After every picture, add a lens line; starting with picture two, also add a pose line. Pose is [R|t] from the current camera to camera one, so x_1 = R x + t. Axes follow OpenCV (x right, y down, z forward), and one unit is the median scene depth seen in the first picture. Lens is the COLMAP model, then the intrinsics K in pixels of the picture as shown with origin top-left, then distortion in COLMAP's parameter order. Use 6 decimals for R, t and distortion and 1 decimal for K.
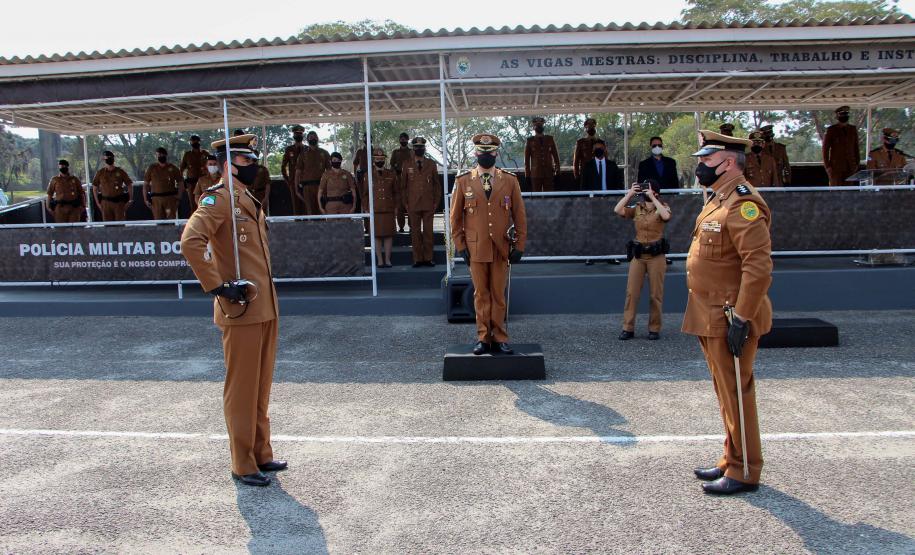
lens RADIAL K [[1104.5, 0, 457.5], [0, 1104.5, 277.5], [0, 0, 1]] dist [-0.358858, 0.855412]
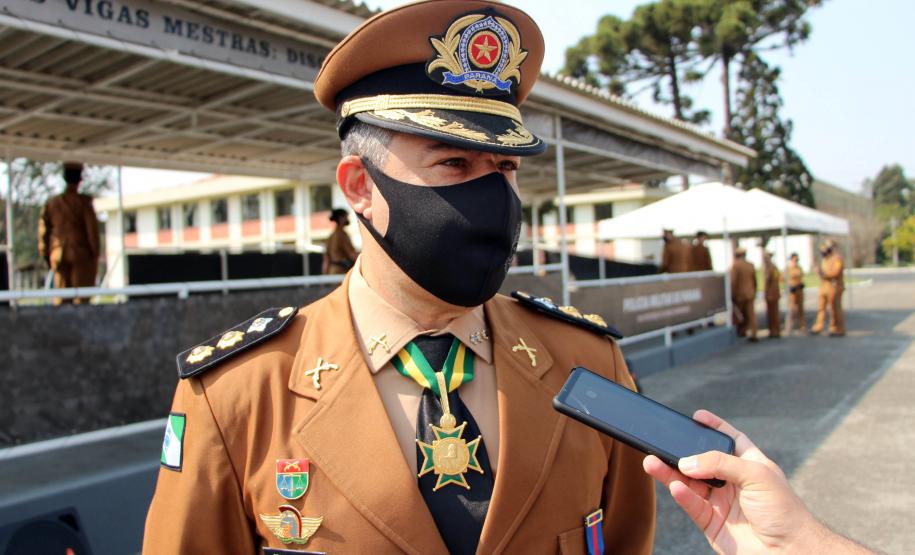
lens RADIAL K [[831.9, 0, 457.5], [0, 831.9, 277.5], [0, 0, 1]] dist [-0.089491, -0.000974]
pose [[0.530546, -0.001245, 0.847655, -0.129347], [0.093211, 0.994020, -0.056880, -0.049317], [-0.842516, 0.109188, 0.527489, 0.696896]]
